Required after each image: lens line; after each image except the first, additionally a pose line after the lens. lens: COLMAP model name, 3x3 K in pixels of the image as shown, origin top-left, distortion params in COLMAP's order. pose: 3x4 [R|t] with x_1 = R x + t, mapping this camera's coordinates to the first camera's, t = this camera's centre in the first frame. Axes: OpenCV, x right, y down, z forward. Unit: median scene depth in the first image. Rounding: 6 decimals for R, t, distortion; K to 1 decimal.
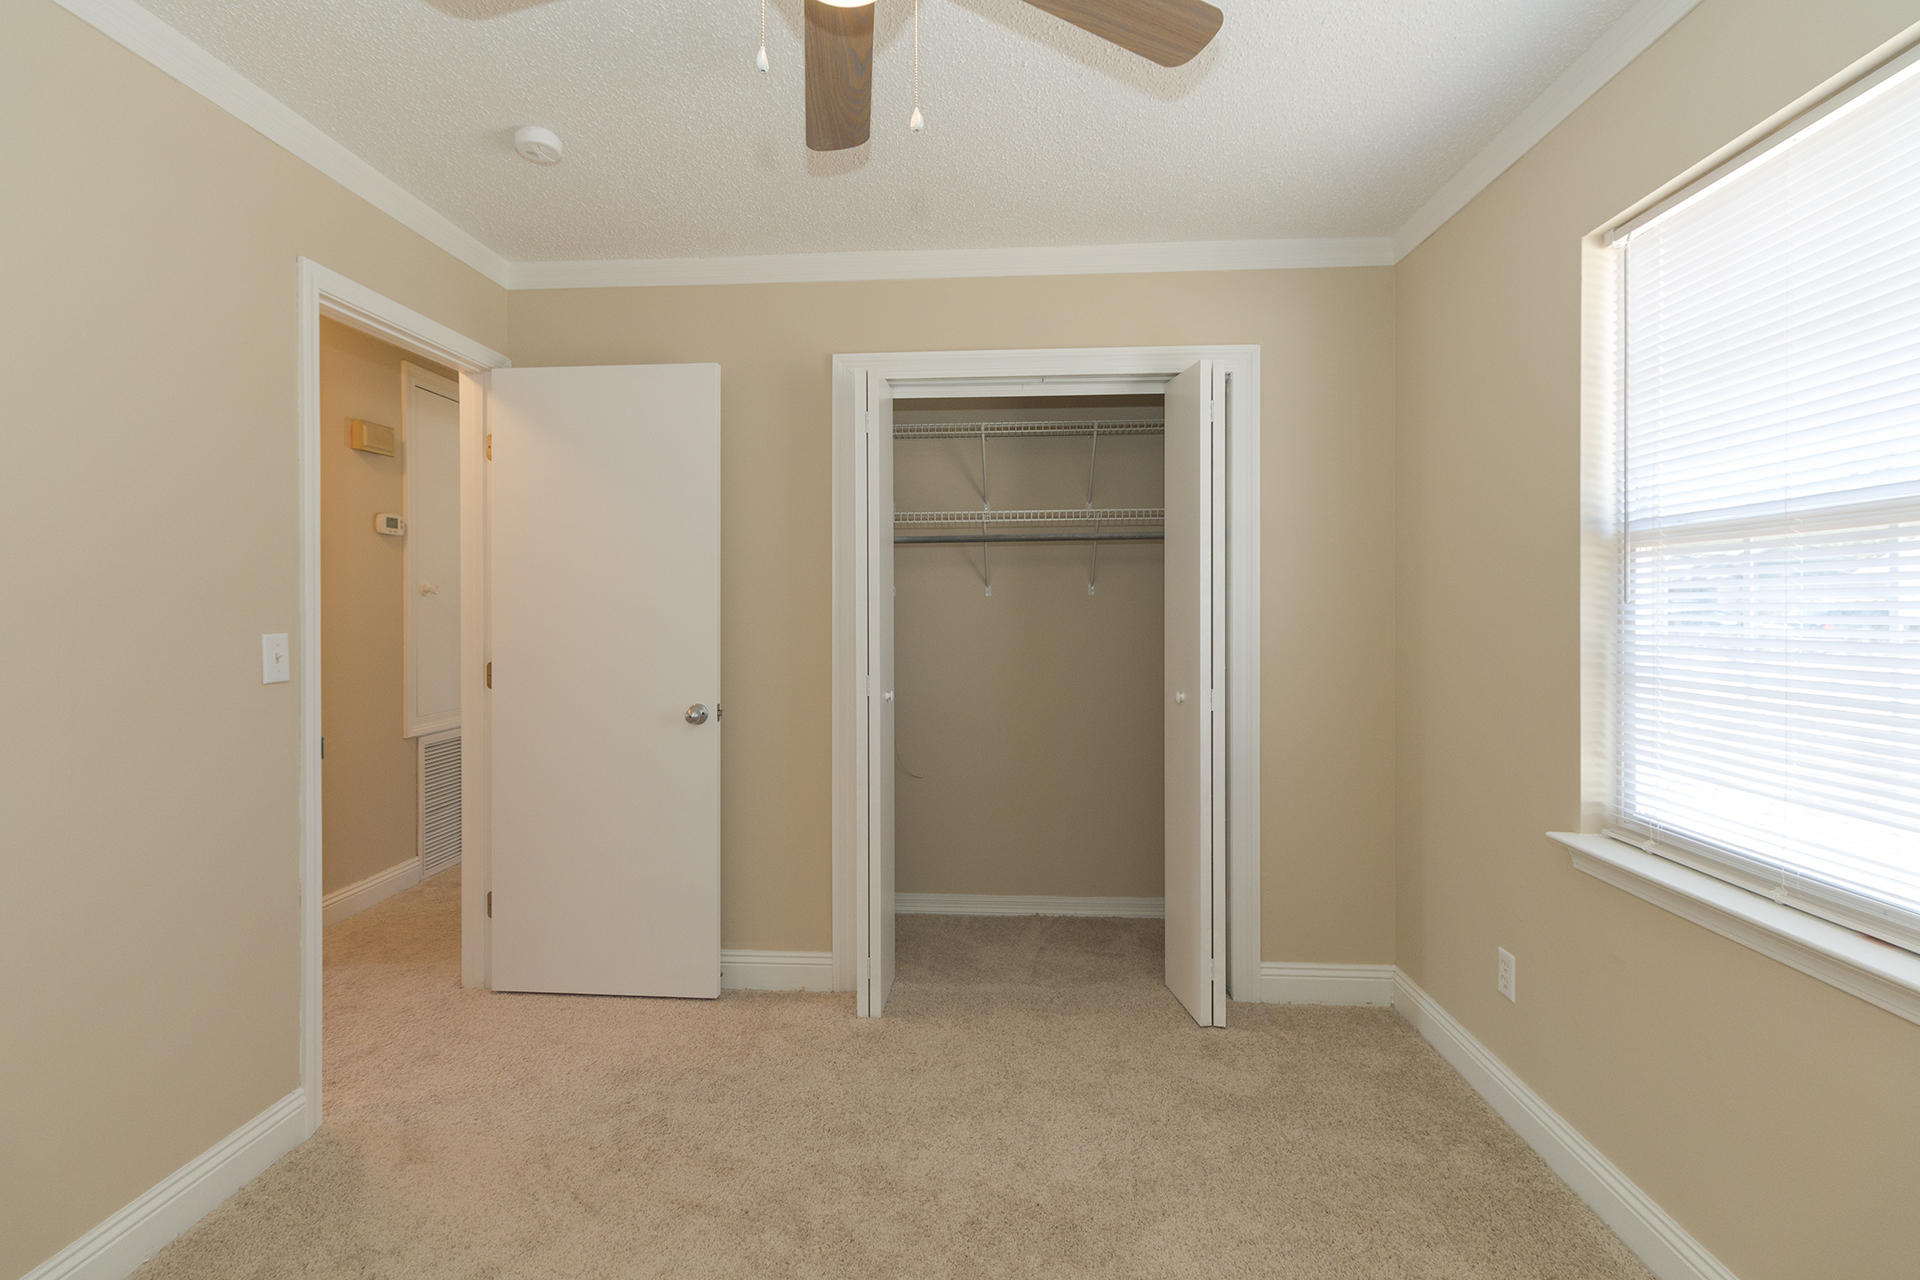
lens RADIAL K [[884.9, 0, 953.1], [0, 884.9, 614.1], [0, 0, 1]] dist [-0.000641, 0.000237]
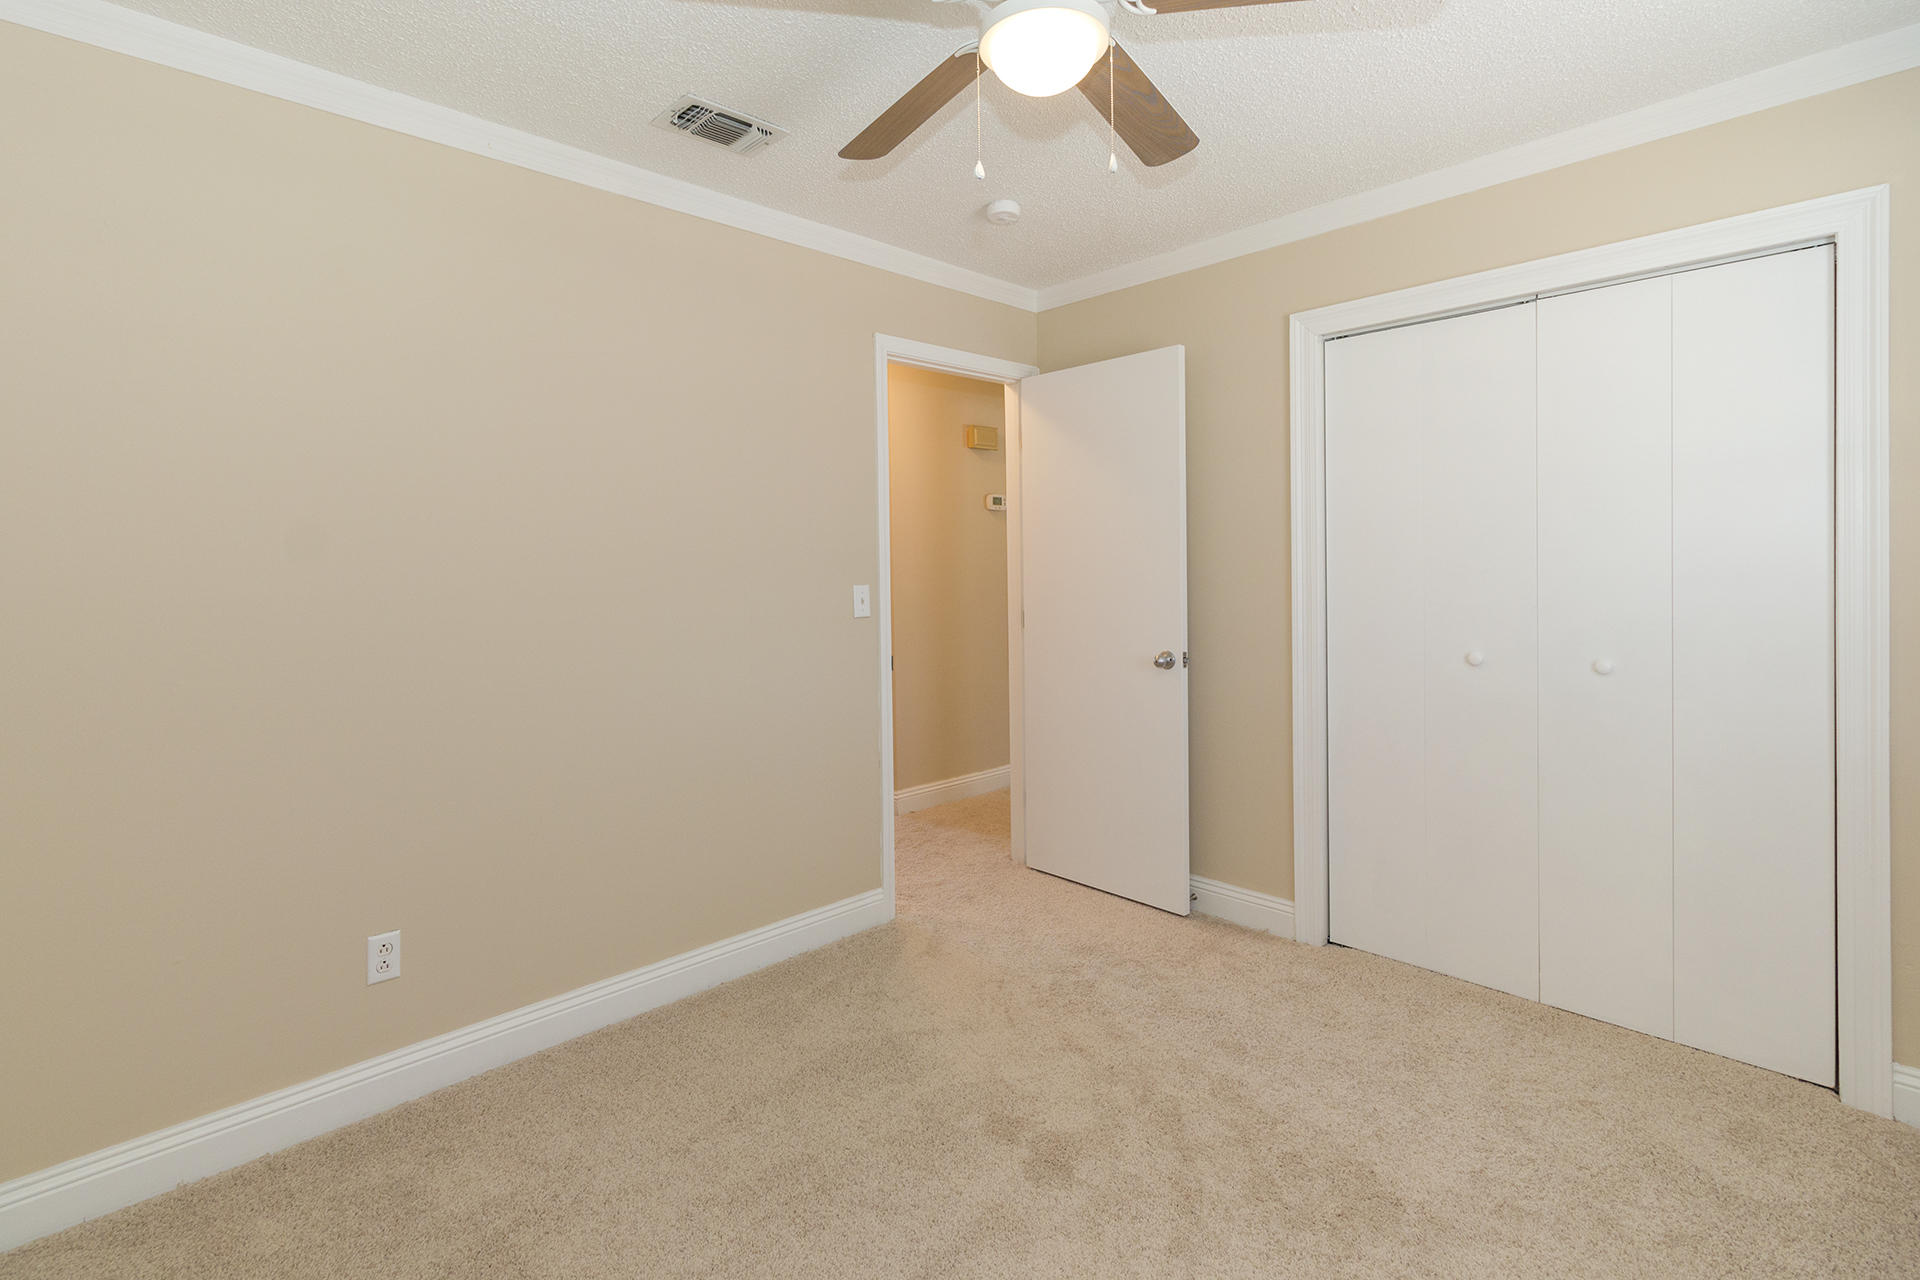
lens RADIAL K [[901.2, 0, 956.4], [0, 901.2, 585.1], [0, 0, 1]] dist [-0.000970, 0.000162]
pose [[0.740527, 0.007682, -0.671983, 0.305221], [0.003551, 0.999876, 0.015343, -0.001058], [0.672018, -0.013748, 0.740407, -0.030648]]
